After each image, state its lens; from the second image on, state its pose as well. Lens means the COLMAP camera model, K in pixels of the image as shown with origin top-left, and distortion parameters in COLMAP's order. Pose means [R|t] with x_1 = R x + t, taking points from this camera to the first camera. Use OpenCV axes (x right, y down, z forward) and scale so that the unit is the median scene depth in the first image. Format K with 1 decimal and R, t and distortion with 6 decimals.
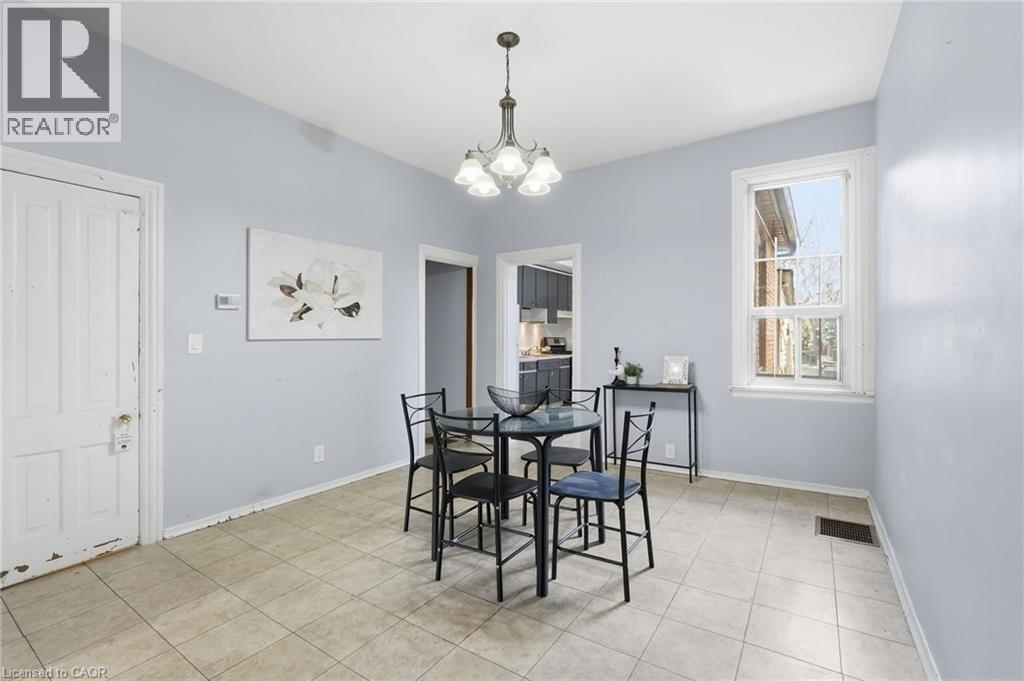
lens RADIAL K [[452.5, 0, 511.8], [0, 452.5, 332.7], [0, 0, 1]] dist [-0.002956, -0.000751]
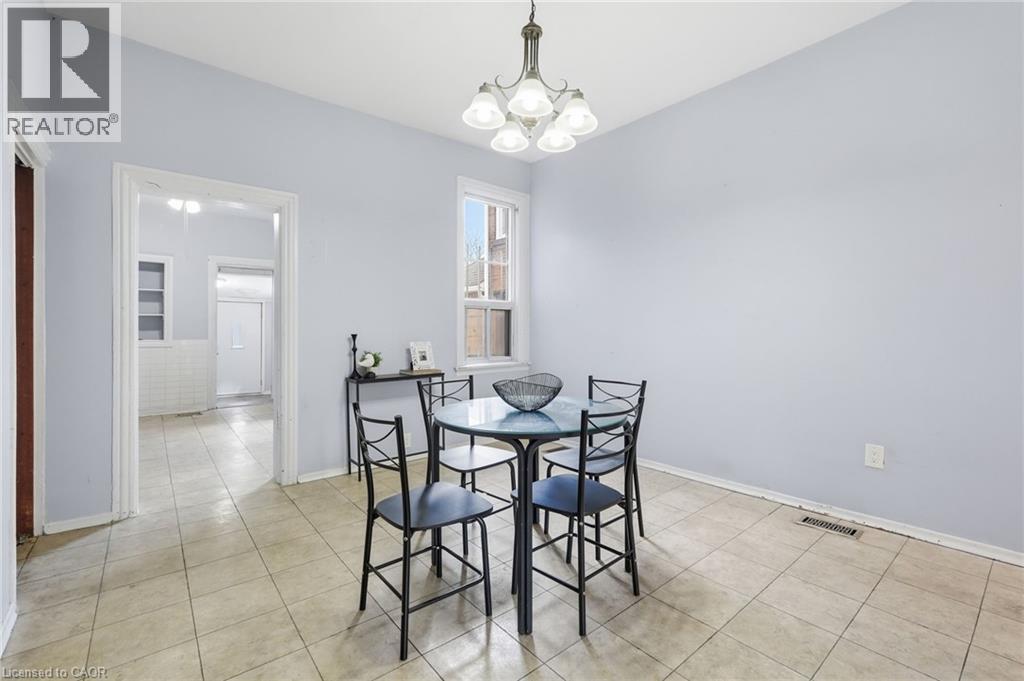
lens RADIAL K [[452.5, 0, 511.8], [0, 452.5, 332.7], [0, 0, 1]] dist [-0.002956, -0.000751]
pose [[0.285248, -0.001742, 0.958452, -0.276840], [-0.014624, 0.999874, 0.006170, 0.012470], [-0.958342, -0.015776, 0.285186, 0.273012]]
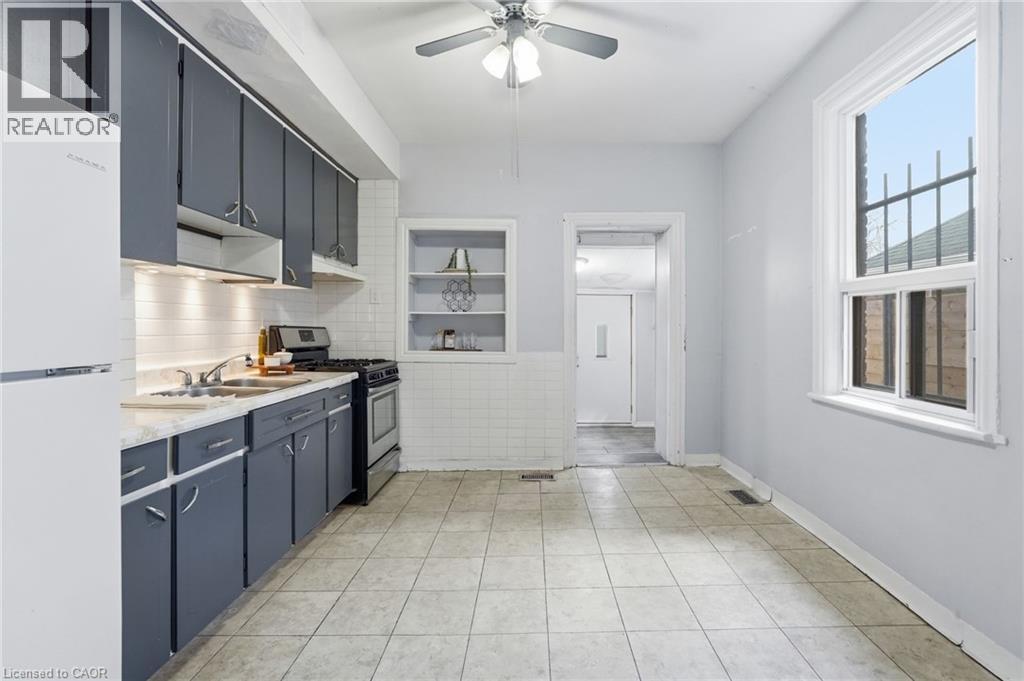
lens RADIAL K [[469.1, 0, 533.7], [0, 469.1, 333.1], [0, 0, 1]] dist [-0.002748, -0.000251]
pose [[0.823628, -0.002876, 0.567124, 0.035413], [-0.007490, 0.999845, 0.015947, 0.009485], [-0.567081, -0.017383, 0.823478, 0.631688]]
